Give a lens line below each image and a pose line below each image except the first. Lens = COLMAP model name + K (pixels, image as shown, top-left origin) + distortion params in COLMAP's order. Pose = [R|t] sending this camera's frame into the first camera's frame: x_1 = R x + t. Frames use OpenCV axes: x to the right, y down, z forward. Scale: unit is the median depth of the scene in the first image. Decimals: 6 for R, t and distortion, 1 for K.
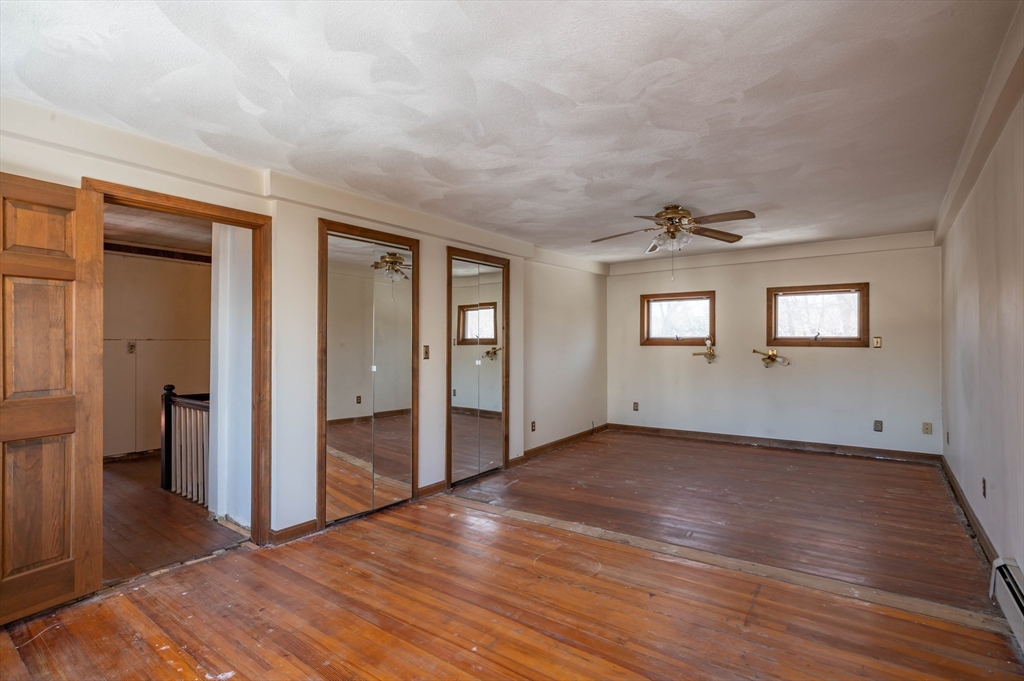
lens RADIAL K [[493.3, 0, 509.9], [0, 493.3, 334.9], [0, 0, 1]] dist [0.003508, 0.000469]
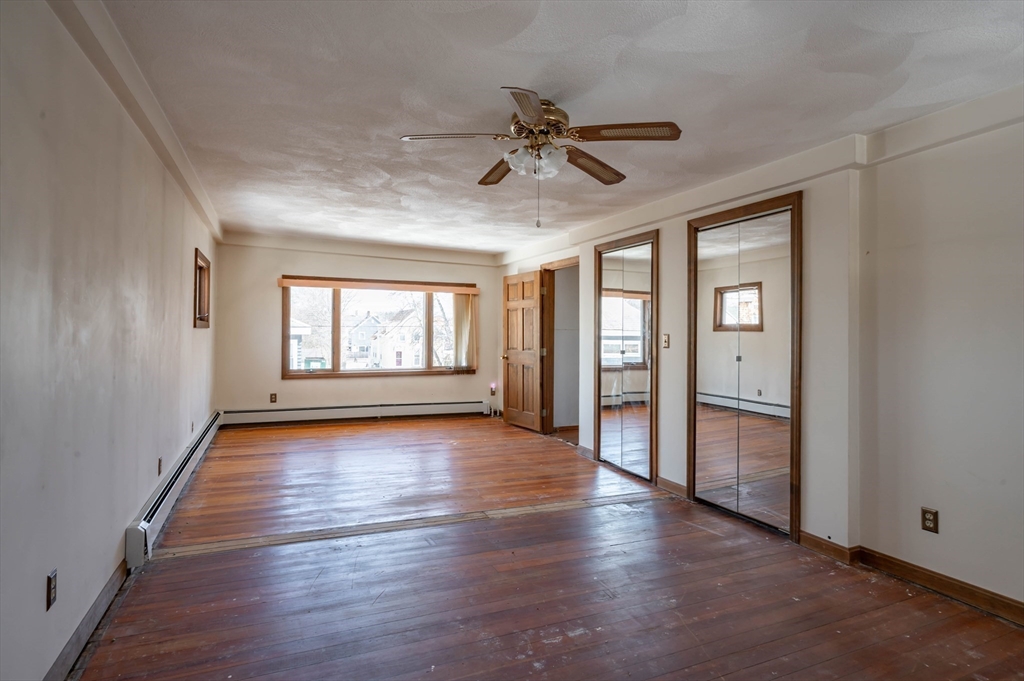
lens RADIAL K [[493.3, 0, 509.9], [0, 493.3, 334.9], [0, 0, 1]] dist [0.003508, 0.000469]
pose [[-0.463253, 0.003065, -0.886221, 0.806705], [0.009413, 0.999955, -0.001463, 0.020293], [0.886176, -0.009020, -0.463261, 1.141744]]
